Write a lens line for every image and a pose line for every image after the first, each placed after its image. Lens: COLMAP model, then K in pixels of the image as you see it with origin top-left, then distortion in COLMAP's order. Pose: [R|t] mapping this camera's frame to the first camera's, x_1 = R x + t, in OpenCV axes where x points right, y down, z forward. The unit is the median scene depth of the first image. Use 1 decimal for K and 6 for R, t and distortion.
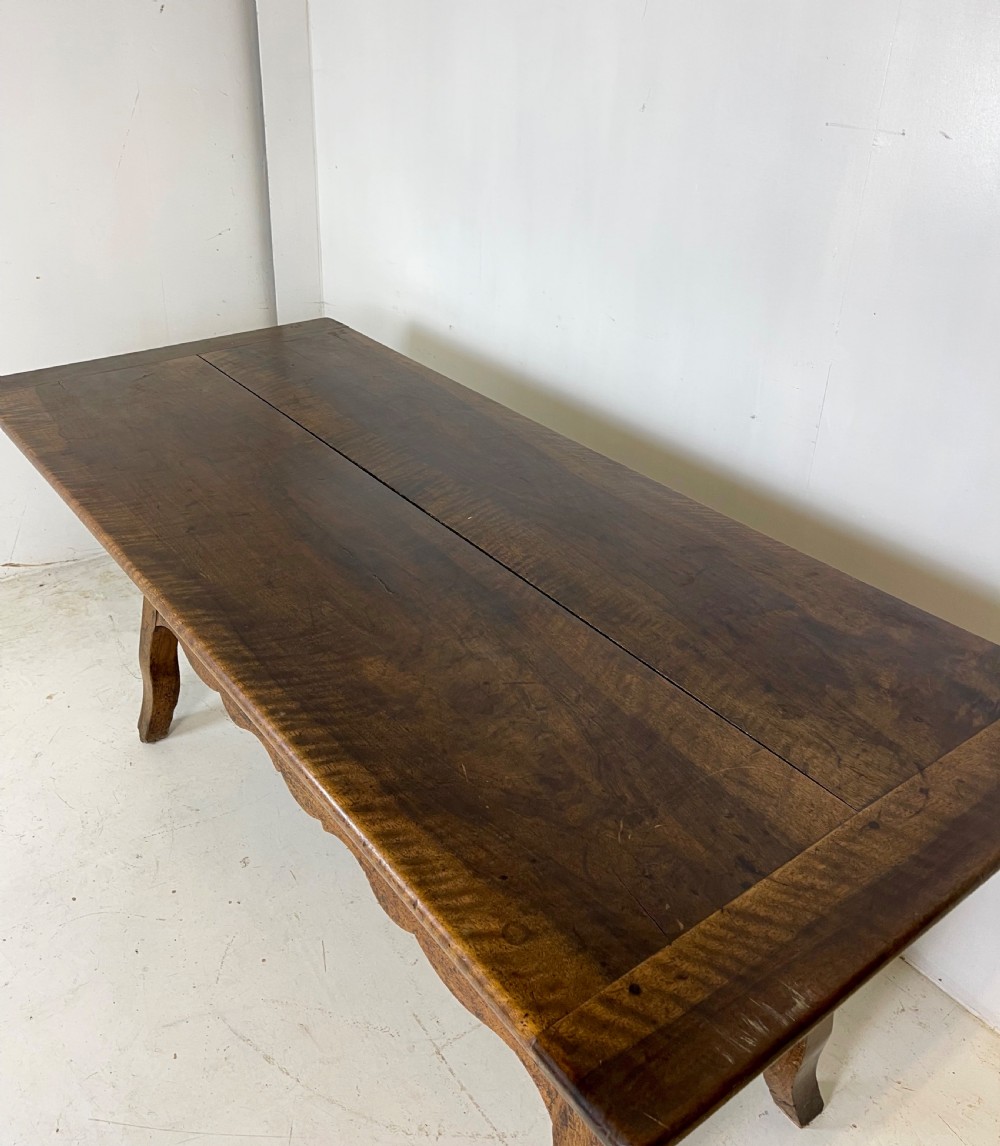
lens RADIAL K [[981.0, 0, 502.5], [0, 981.0, 482.0], [0, 0, 1]] dist [0.073854, -0.099878]
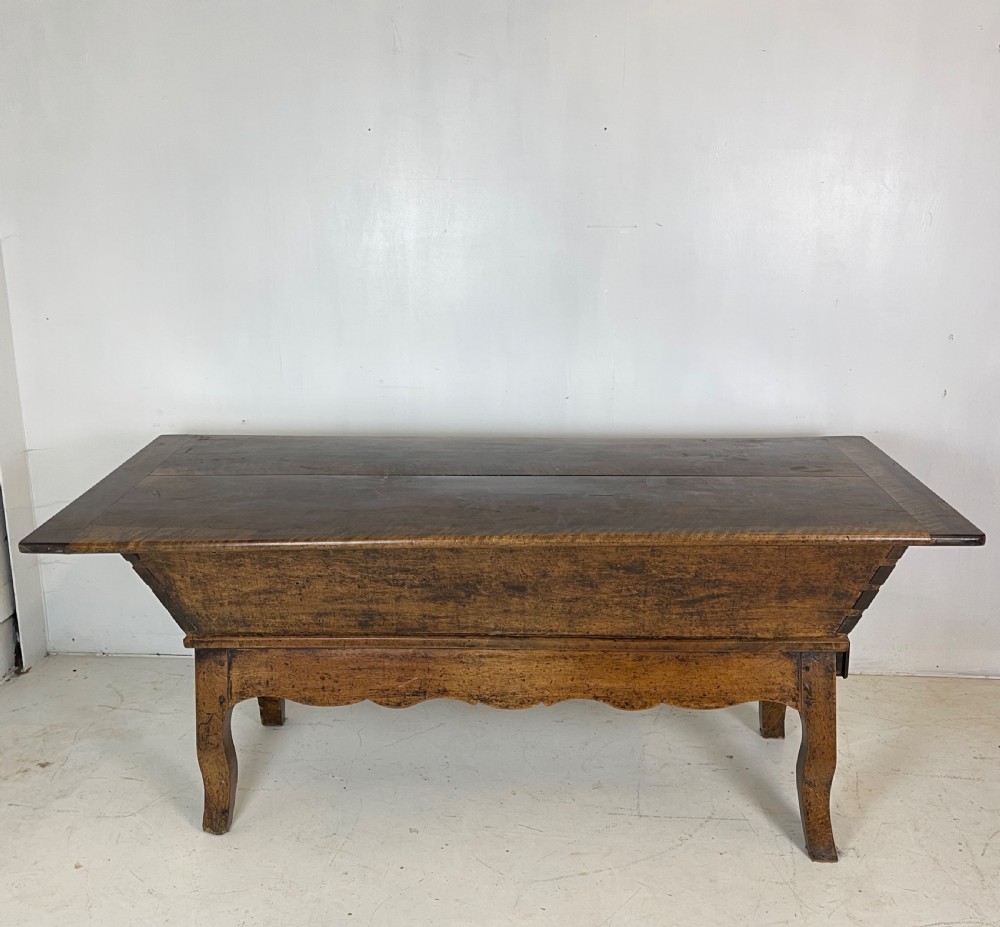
lens RADIAL K [[998.6, 0, 495.6], [0, 998.6, 435.4], [0, 0, 1]] dist [0.040649, -0.035022]
pose [[0.655735, -0.222228, 0.721545, -0.868992], [0.346895, 0.937530, -0.026507, -0.005250], [-0.670579, 0.267681, 0.691860, -0.047710]]
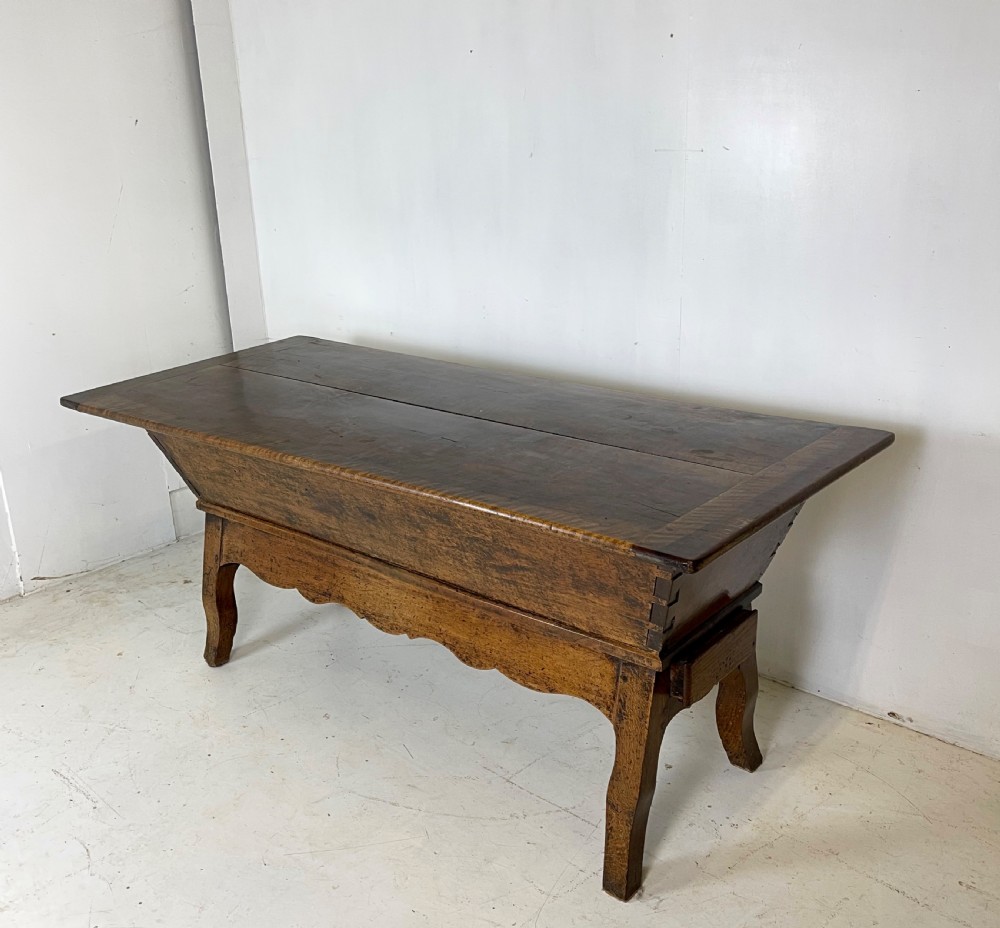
lens RADIAL K [[998.6, 0, 495.6], [0, 998.6, 435.9], [0, 0, 1]] dist [0.040649, -0.035022]
pose [[0.975771, -0.128503, 0.177080, -0.202588], [0.150314, 0.981835, -0.115781, 0.179825], [-0.158985, 0.139593, 0.977363, -0.363888]]
